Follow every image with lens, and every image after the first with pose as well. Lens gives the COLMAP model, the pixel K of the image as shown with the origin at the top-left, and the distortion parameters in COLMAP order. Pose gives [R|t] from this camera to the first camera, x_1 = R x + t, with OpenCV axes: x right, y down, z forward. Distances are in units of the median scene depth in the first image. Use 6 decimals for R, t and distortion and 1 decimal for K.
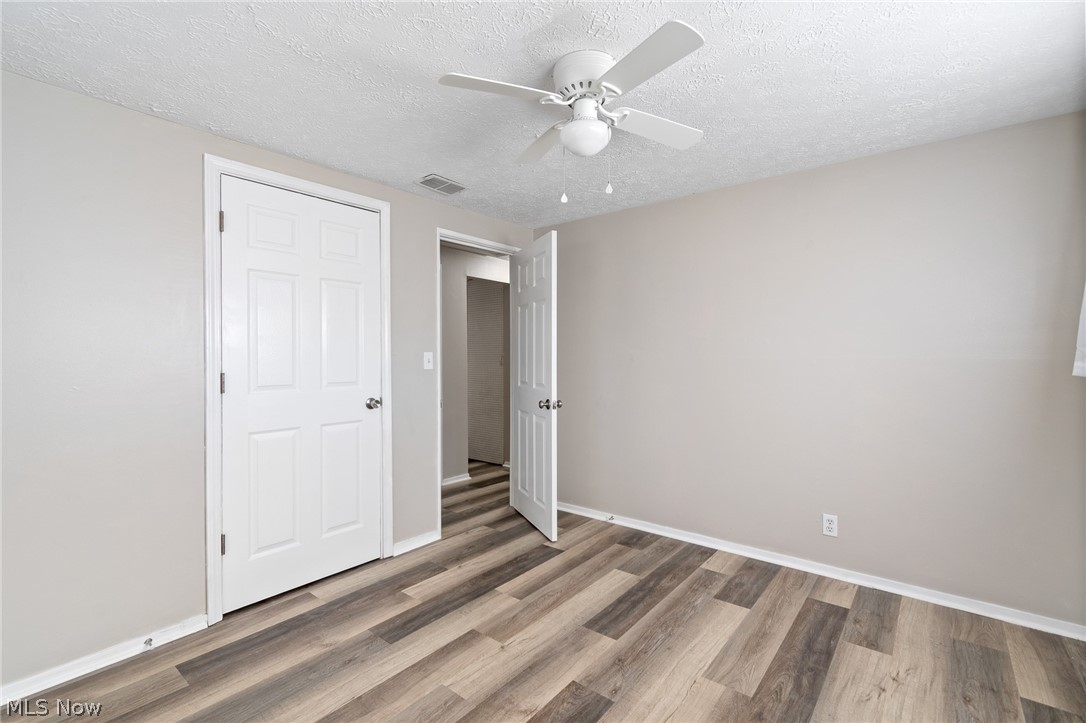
lens RADIAL K [[485.2, 0, 541.6], [0, 485.2, 358.9], [0, 0, 1]] dist [0.001485, 0.000028]
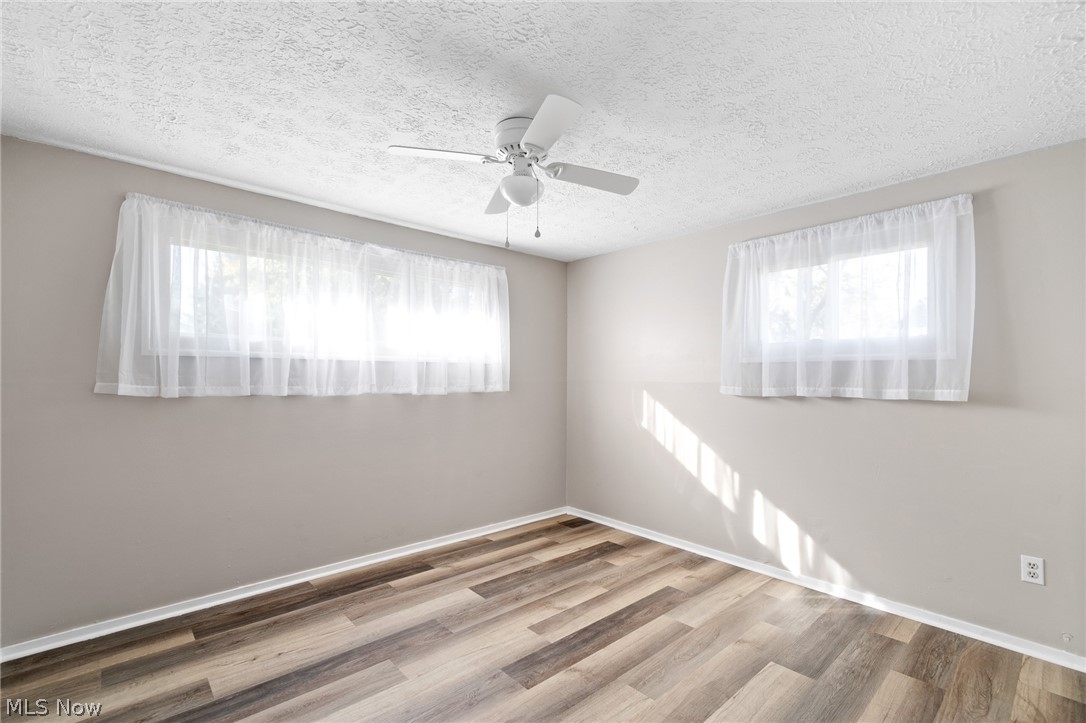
lens RADIAL K [[490.2, 0, 546.4], [0, 490.2, 367.0], [0, 0, 1]] dist [0.004697, 0.000158]
pose [[-0.990324, 0.002217, 0.138758, -0.097218], [0.000328, 0.999907, -0.013635, -0.014868], [-0.138776, -0.013458, -0.990232, 1.622188]]
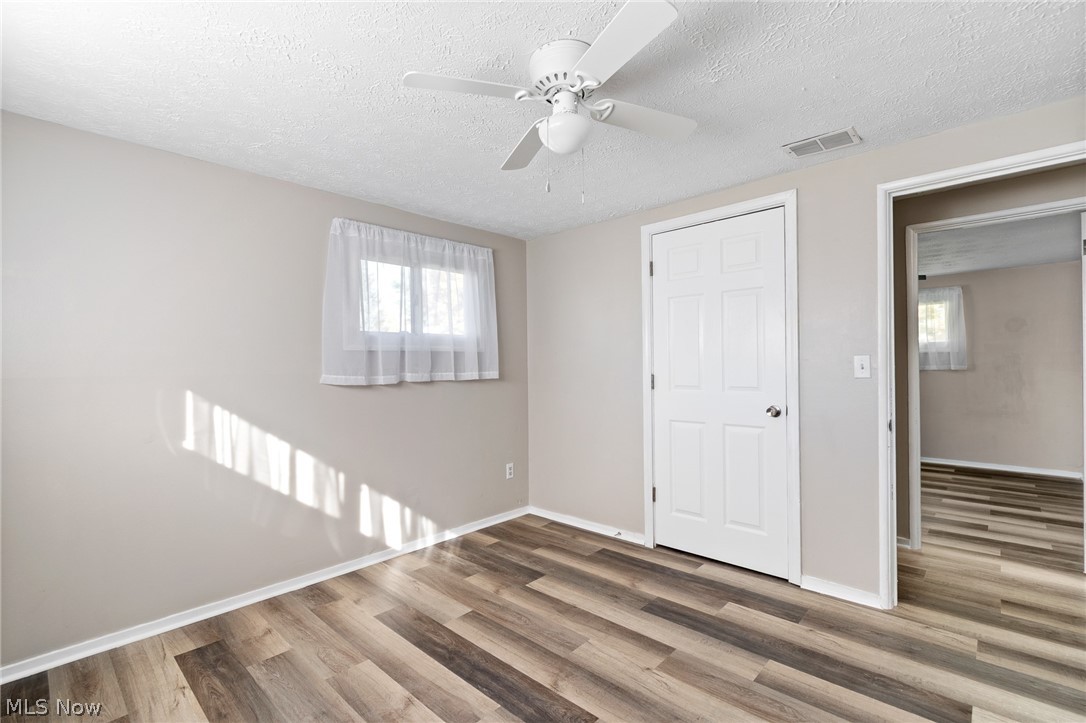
lens RADIAL K [[485.8, 0, 544.0], [0, 485.8, 366.3], [0, 0, 1]] dist [0.008604, -0.000484]
pose [[-0.062143, 0.010457, -0.998012, 0.781794], [0.010495, 0.999897, 0.009824, -0.012838], [0.998012, -0.009864, -0.062246, 0.759161]]
